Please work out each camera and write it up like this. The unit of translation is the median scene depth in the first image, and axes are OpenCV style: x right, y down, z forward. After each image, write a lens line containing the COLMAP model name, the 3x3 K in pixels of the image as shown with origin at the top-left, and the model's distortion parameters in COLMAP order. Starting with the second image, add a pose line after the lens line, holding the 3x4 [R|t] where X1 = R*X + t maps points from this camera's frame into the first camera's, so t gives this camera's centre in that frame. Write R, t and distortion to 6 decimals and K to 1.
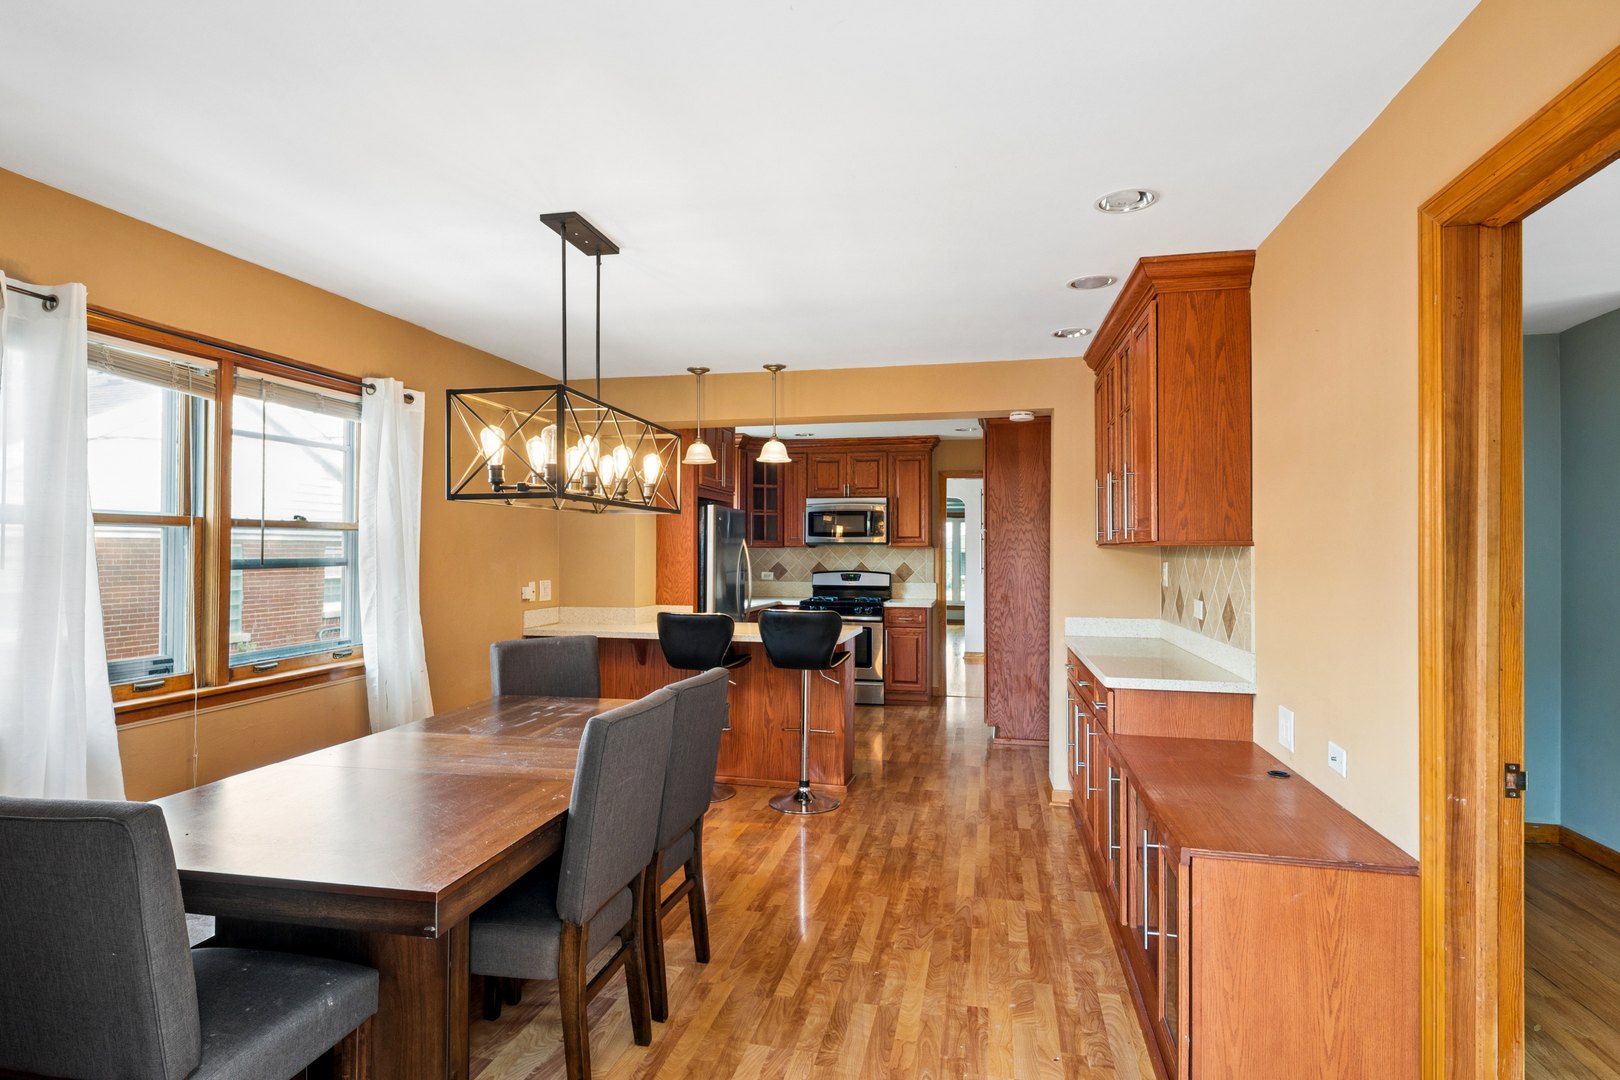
lens RADIAL K [[834.8, 0, 779.8], [0, 834.8, 515.6], [0, 0, 1]] dist [0.001230, -0.000209]
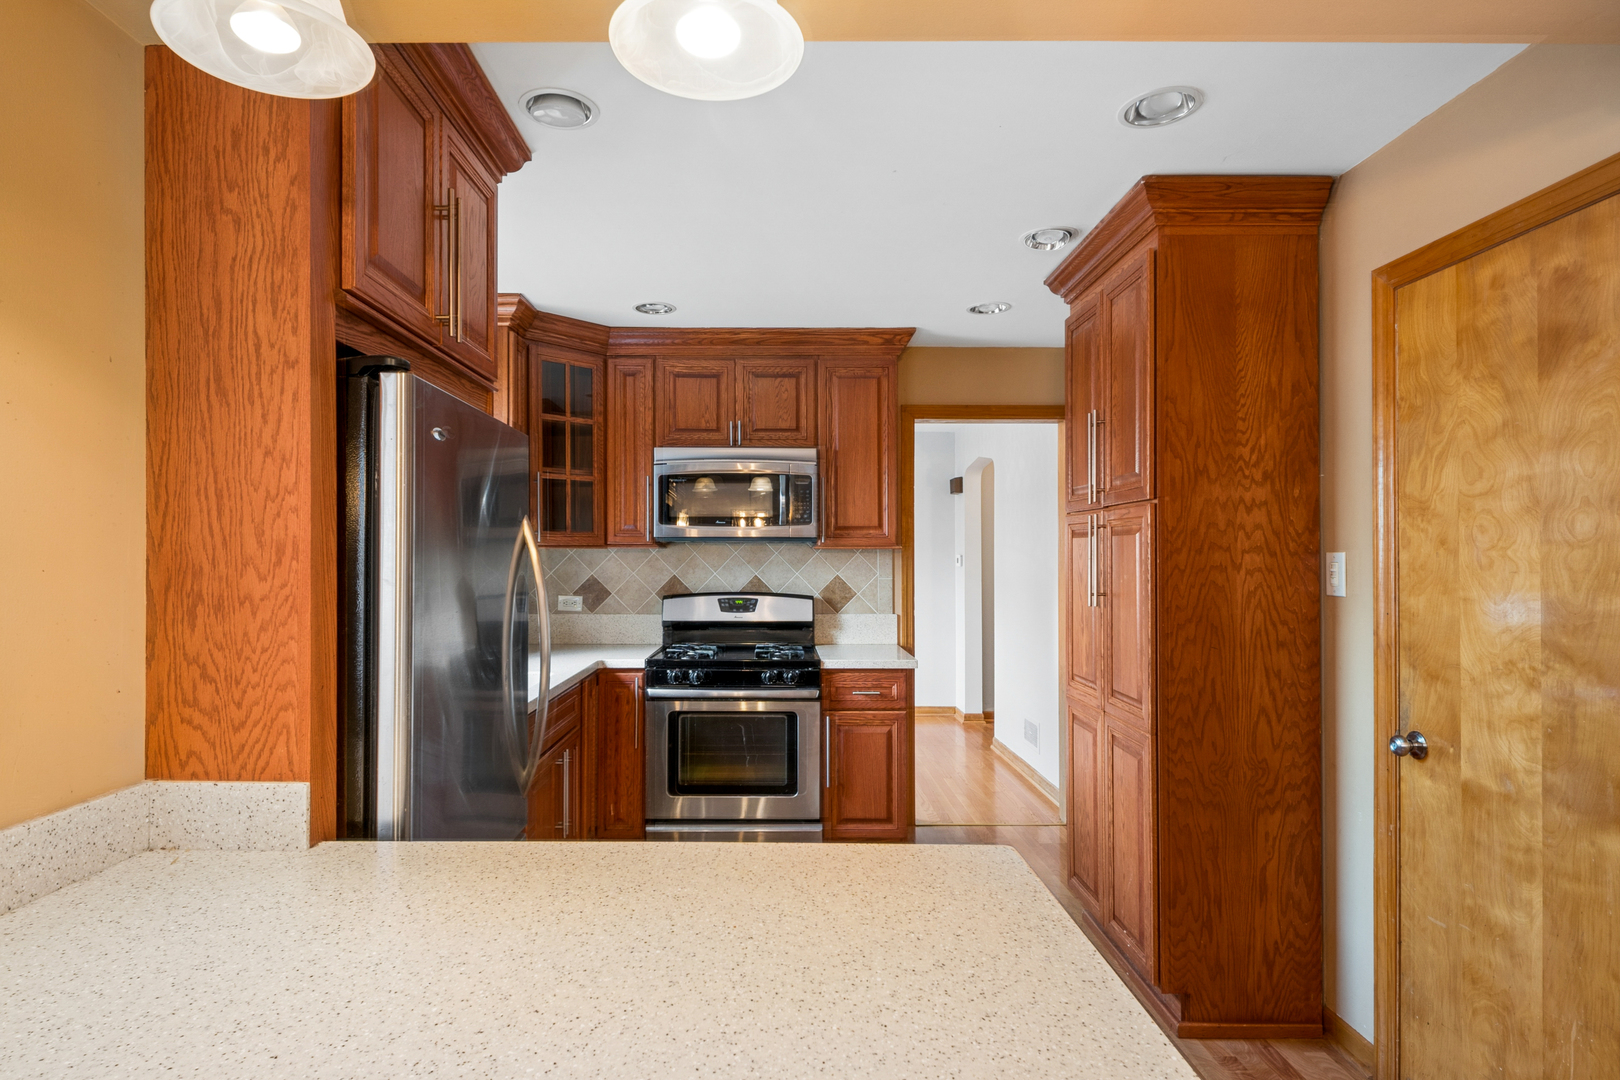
lens RADIAL K [[829.9, 0, 757.8], [0, 829.9, 553.8], [0, 0, 1]] dist [0.001770, -0.000109]
pose [[0.971899, 0.000125, 0.235399, -0.024611], [-0.009876, 0.999141, 0.040247, 0.022351], [-0.235192, -0.041441, 0.971065, 0.522736]]
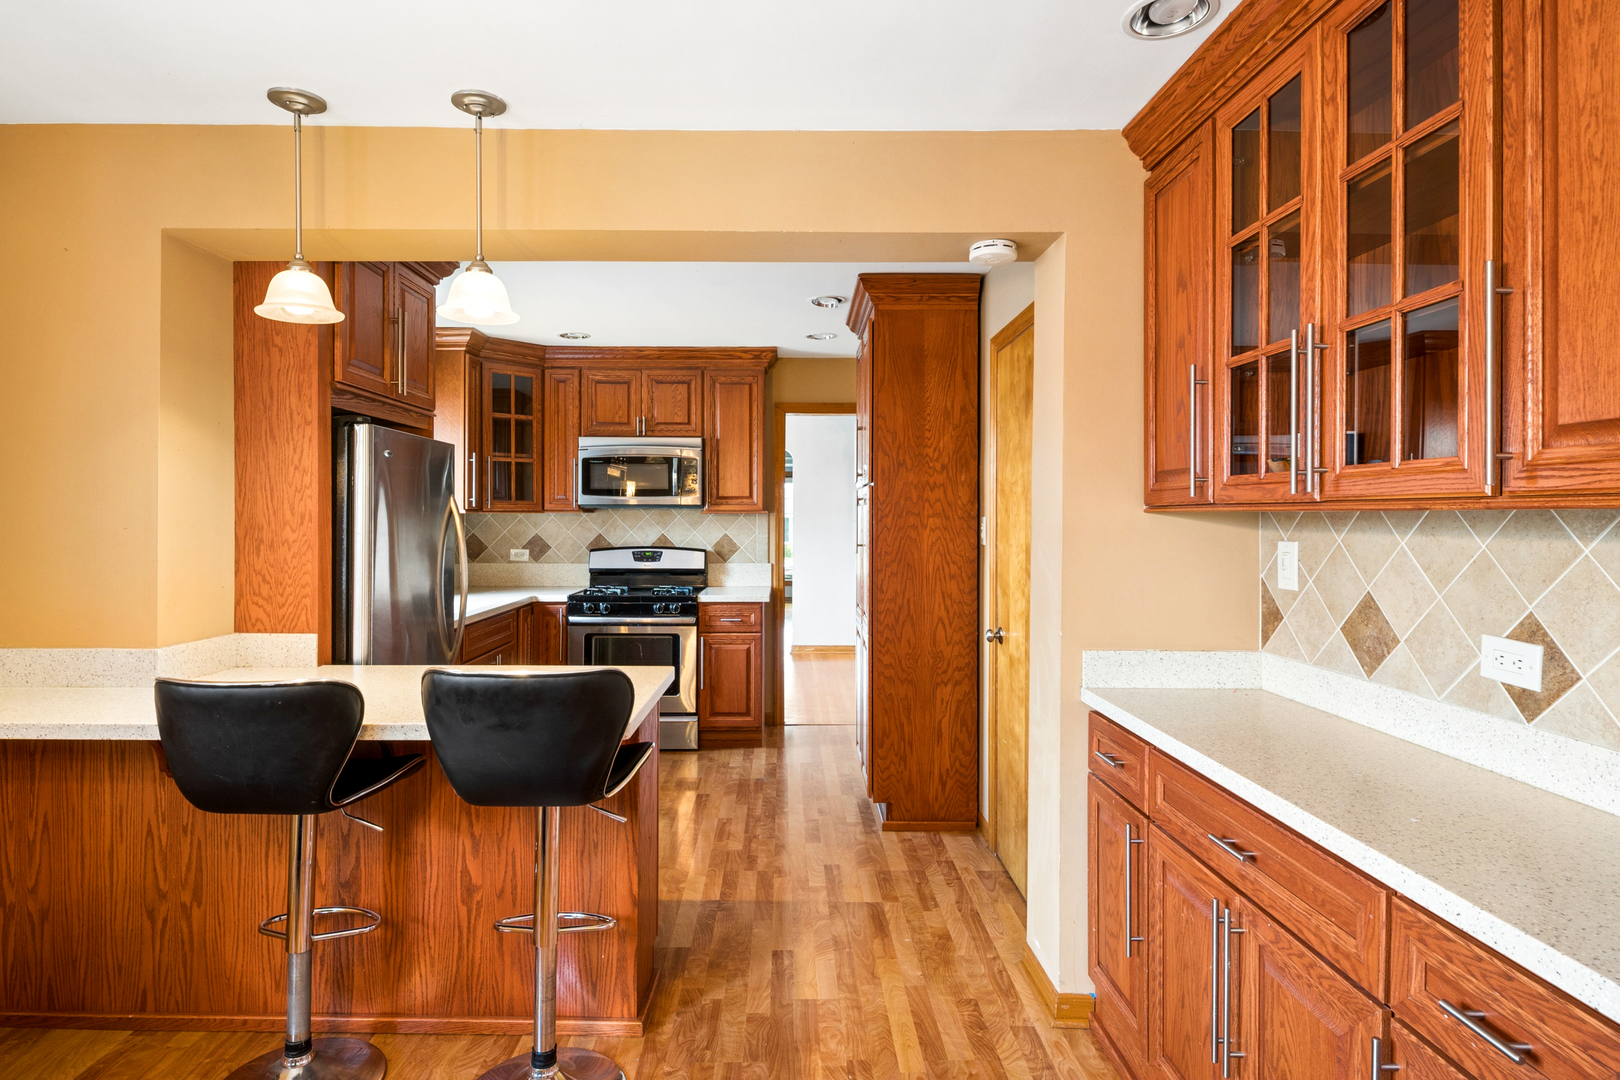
lens RADIAL K [[834.8, 0, 779.8], [0, 834.8, 515.6], [0, 0, 1]] dist [0.001230, -0.000209]
pose [[0.969733, -0.000158, 0.244169, 0.025315], [-0.010038, 0.999129, 0.040512, 0.013173], [-0.243963, -0.041737, 0.968886, 0.335620]]
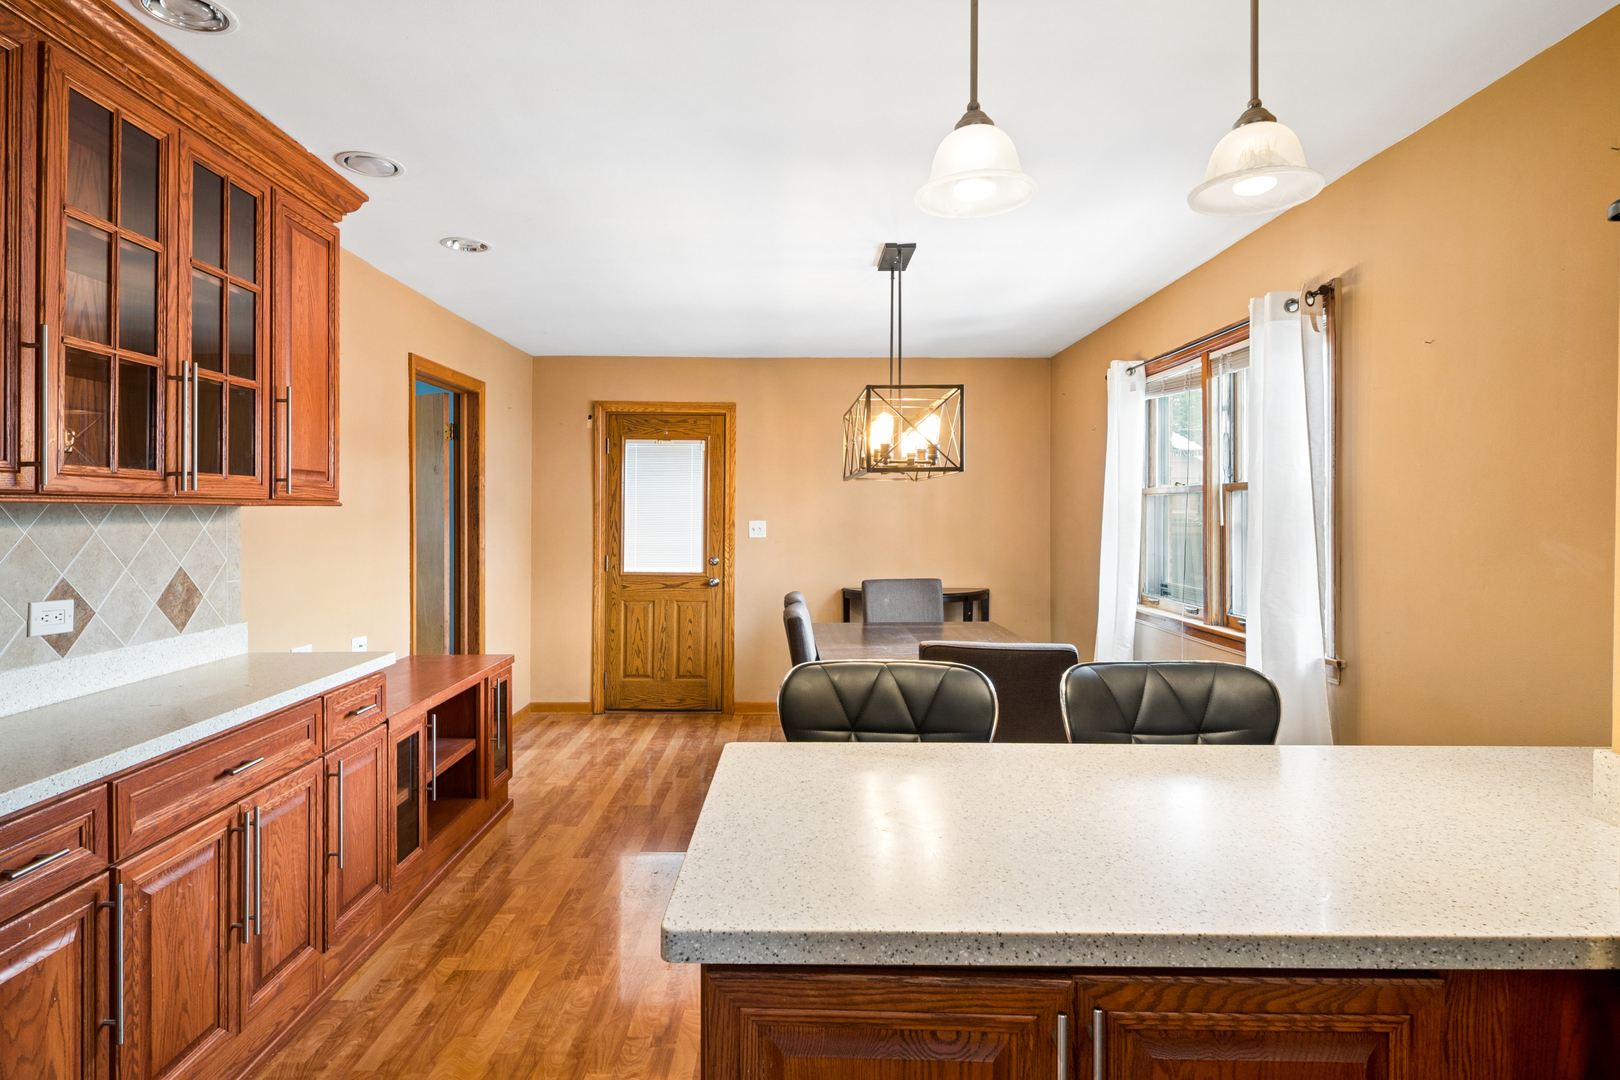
lens RADIAL K [[834.8, 0, 779.8], [0, 834.8, 515.6], [0, 0, 1]] dist [0.001230, -0.000209]
pose [[-0.973768, -0.003150, -0.227520, 0.077617], [0.006059, 0.999191, -0.039763, 0.033925], [0.227461, -0.040098, -0.972961, 0.799058]]
